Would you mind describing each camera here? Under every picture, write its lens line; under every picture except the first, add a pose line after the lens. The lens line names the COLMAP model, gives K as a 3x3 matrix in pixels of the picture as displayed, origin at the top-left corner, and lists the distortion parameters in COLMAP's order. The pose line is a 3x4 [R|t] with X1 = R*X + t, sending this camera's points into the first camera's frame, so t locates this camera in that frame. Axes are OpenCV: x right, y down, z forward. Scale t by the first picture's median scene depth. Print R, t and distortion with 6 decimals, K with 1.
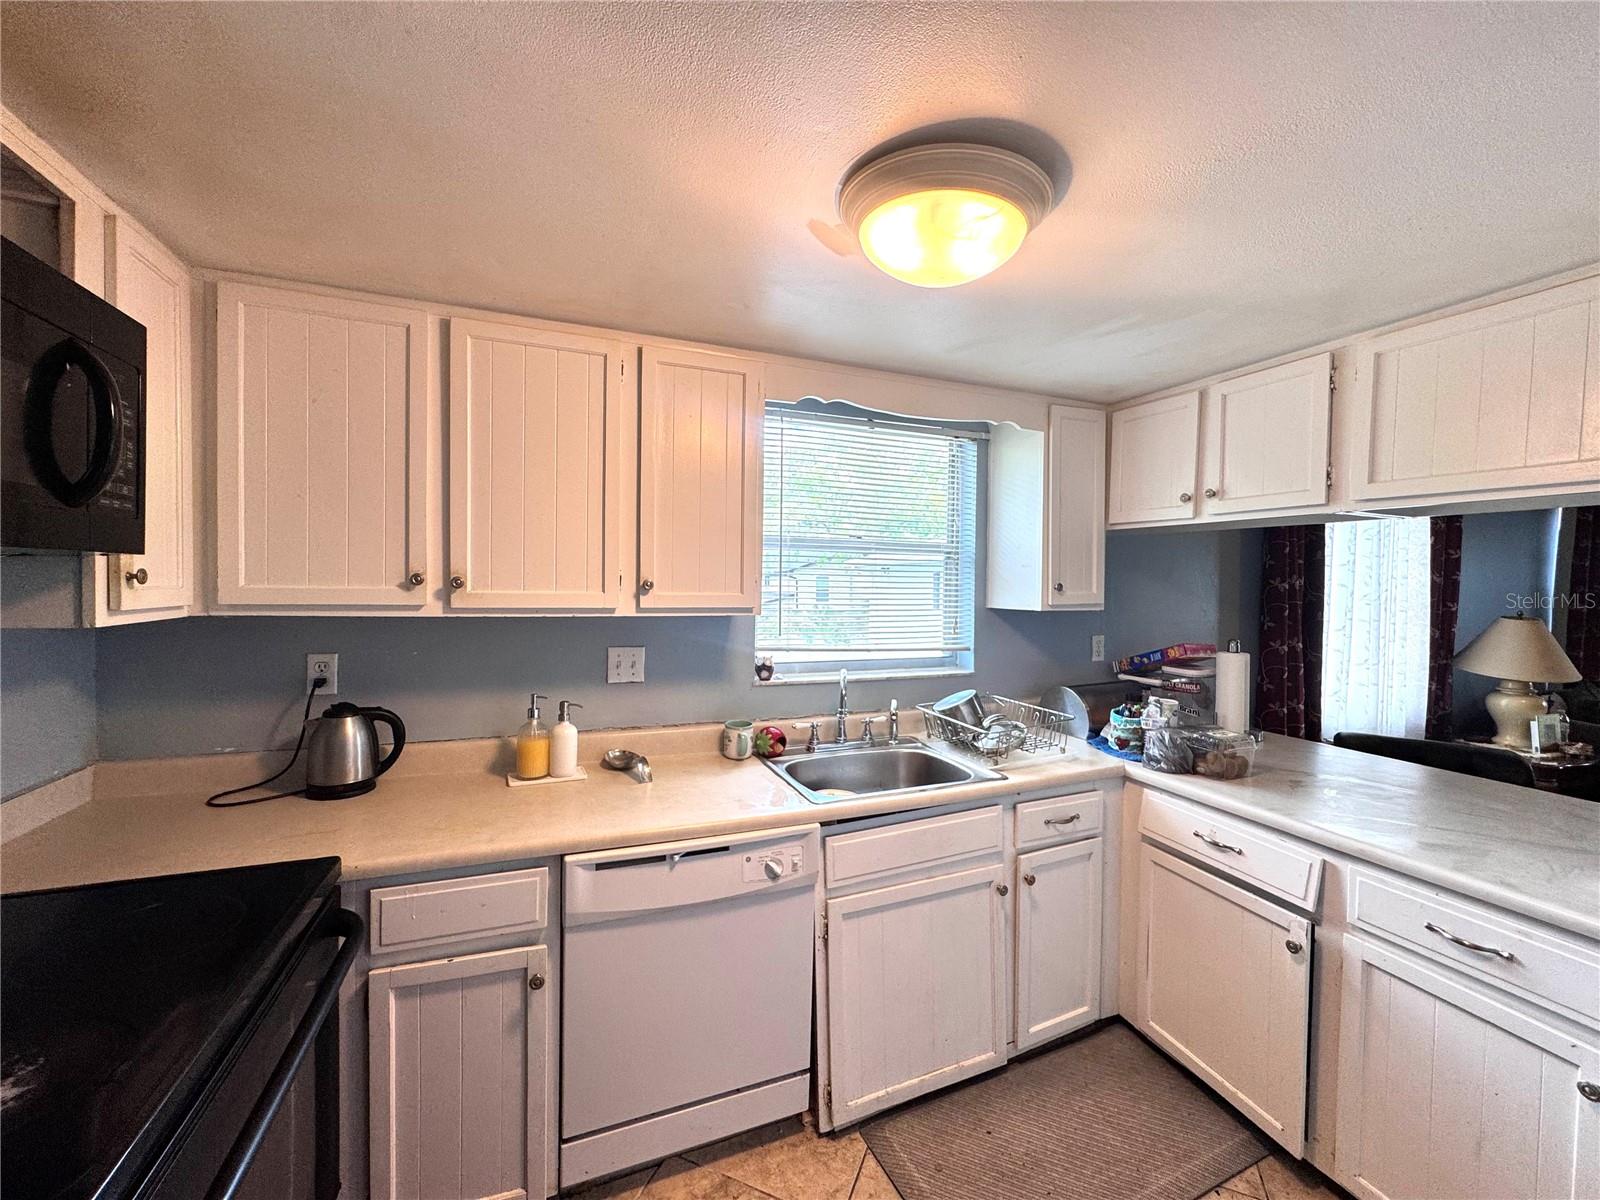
lens RADIAL K [[642.2, 0, 805.7], [0, 642.2, 598.4], [0, 0, 1]] dist [-0.002371, -0.000064]
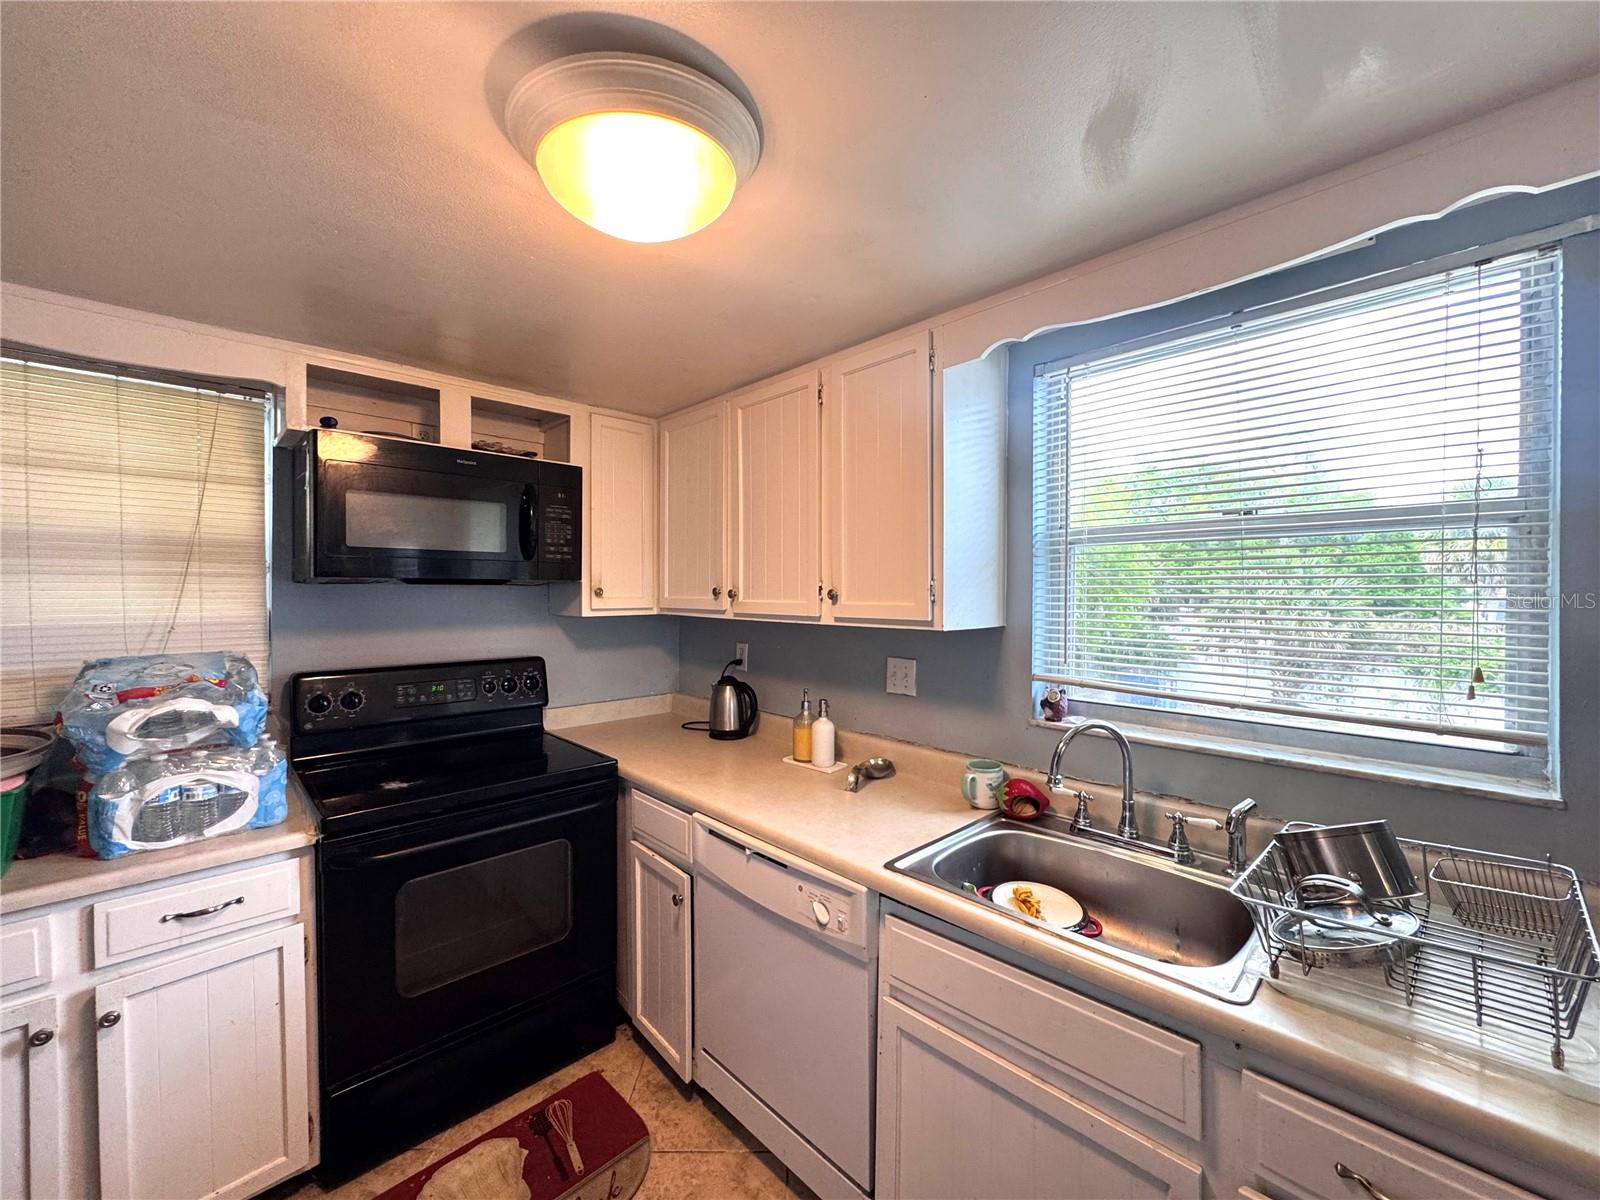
lens RADIAL K [[642.2, 0, 800.0], [0, 642.2, 595.1], [0, 0, 1]] dist [-0.002371, -0.000064]
pose [[0.367575, -0.011089, -0.929928, 0.681500], [-0.021894, 0.999549, -0.020573, 0.002411], [0.929736, 0.027922, 0.367166, 0.568842]]
